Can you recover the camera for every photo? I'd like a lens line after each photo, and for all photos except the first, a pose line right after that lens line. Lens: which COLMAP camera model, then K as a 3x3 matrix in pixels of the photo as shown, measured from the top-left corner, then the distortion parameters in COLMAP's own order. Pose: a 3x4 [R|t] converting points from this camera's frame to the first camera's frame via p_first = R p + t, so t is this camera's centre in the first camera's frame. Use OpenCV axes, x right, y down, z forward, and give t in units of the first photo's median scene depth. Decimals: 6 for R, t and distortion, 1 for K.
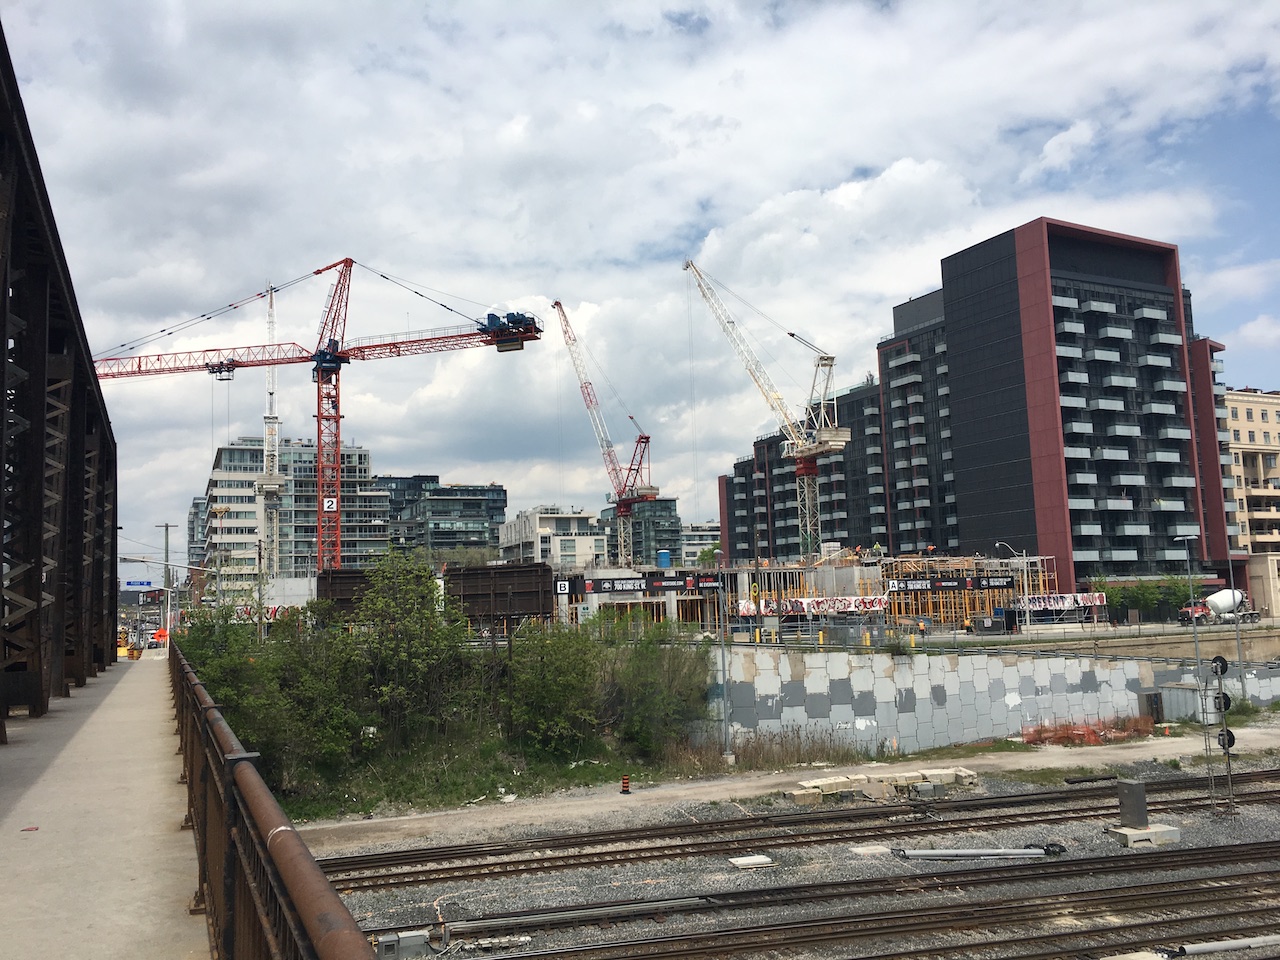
lens RADIAL K [[1081.7, 0, 642.1], [0, 1081.7, 474.4], [0, 0, 1]] dist [0.063267, -0.053470]
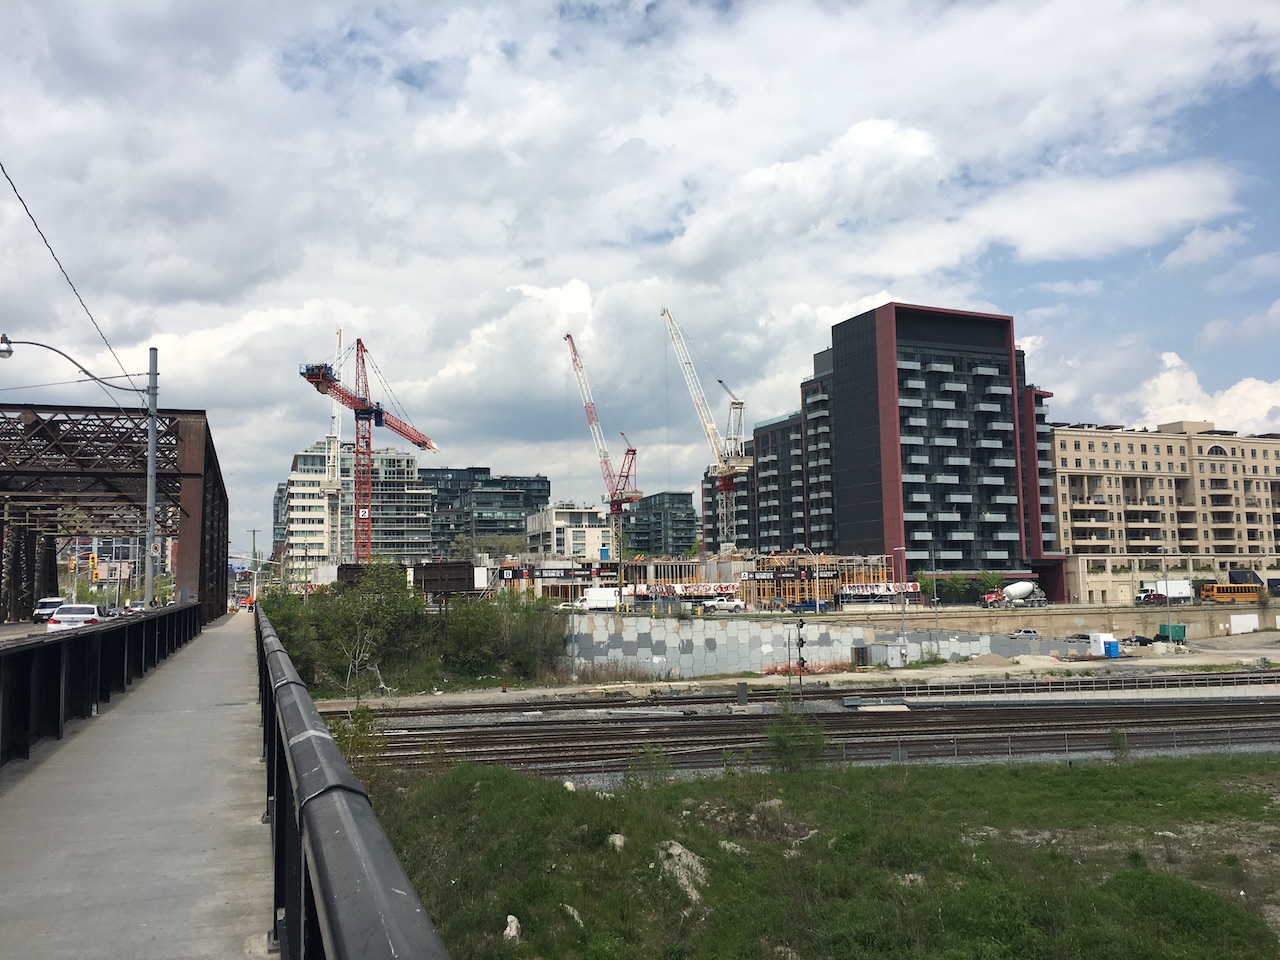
lens RADIAL K [[1081.7, 0, 642.6], [0, 1081.7, 475.4], [0, 0, 1]] dist [0.063267, -0.053470]
pose [[0.997588, 0.009635, -0.068741, 0.145584], [-0.008314, 0.999776, 0.019472, -0.043564], [0.068913, -0.018853, 0.997444, -0.331504]]
